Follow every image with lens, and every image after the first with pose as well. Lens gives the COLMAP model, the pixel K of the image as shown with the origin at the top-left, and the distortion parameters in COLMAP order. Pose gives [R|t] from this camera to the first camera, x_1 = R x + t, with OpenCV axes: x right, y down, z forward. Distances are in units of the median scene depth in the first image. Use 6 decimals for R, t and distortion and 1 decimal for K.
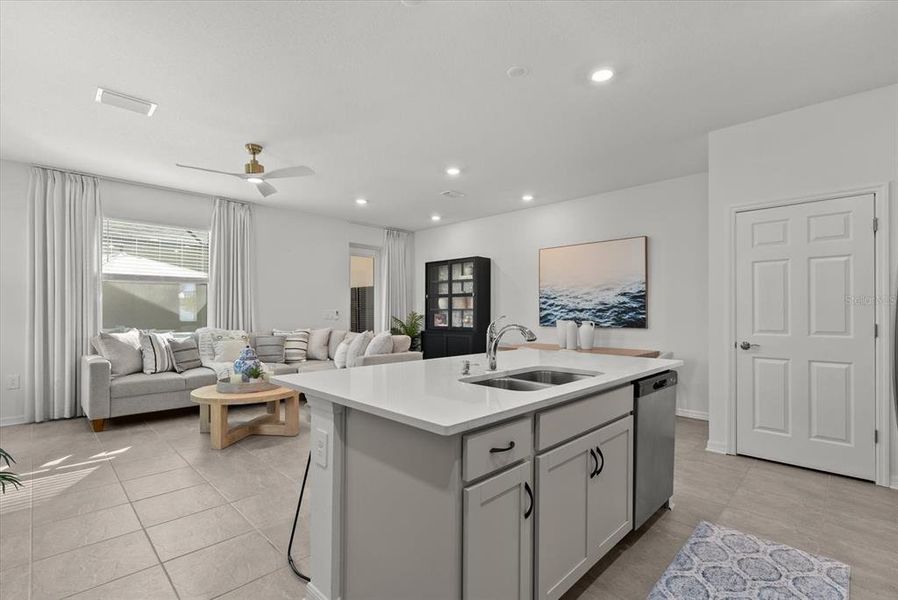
lens RADIAL K [[410.7, 0, 449.7], [0, 410.7, 308.6], [0, 0, 1]] dist [-0.004851, 0.002055]
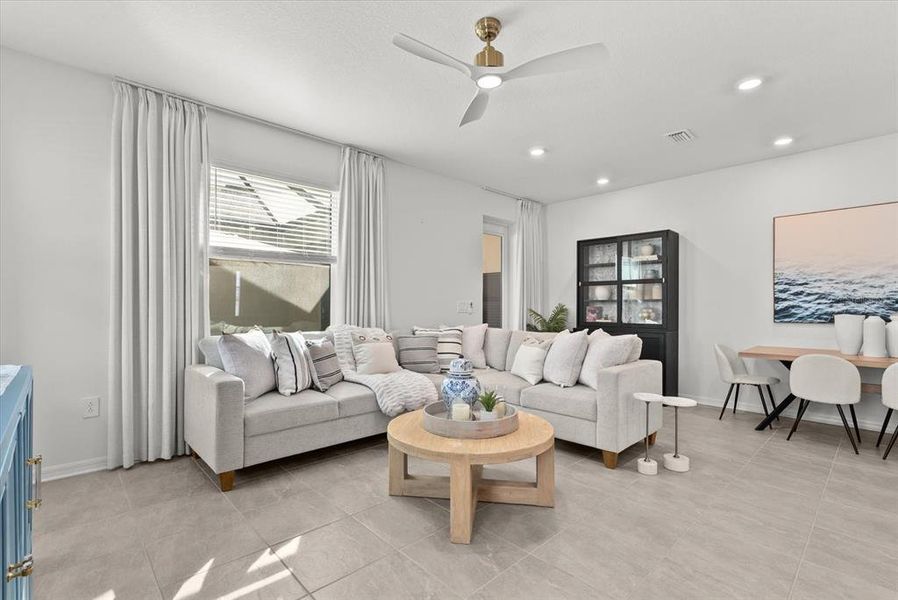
lens RADIAL K [[410.7, 0, 452.4], [0, 410.7, 303.8], [0, 0, 1]] dist [-0.004851, 0.002055]
pose [[0.999378, 0.000755, -0.035266, -0.370100], [-0.000661, 0.999996, 0.002673, 0.008518], [0.035268, -0.002648, 0.999374, 0.289676]]
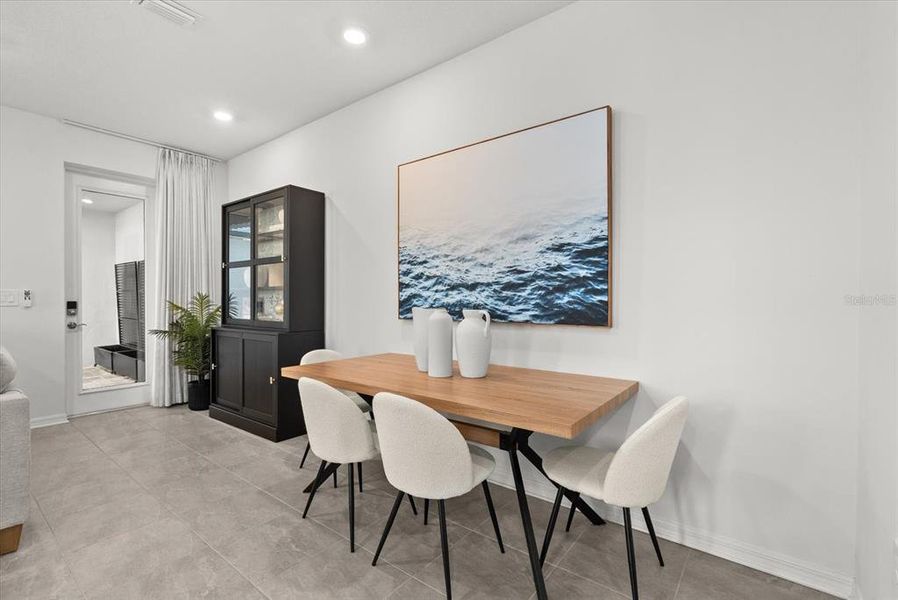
lens RADIAL K [[410.7, 0, 446.5], [0, 410.7, 299.6], [0, 0, 1]] dist [-0.004851, 0.002055]
pose [[0.994119, 0.000980, 0.108293, 0.253048], [-0.001768, 0.999973, 0.007182, 0.016620], [-0.108283, -0.007331, 0.994093, 0.566843]]
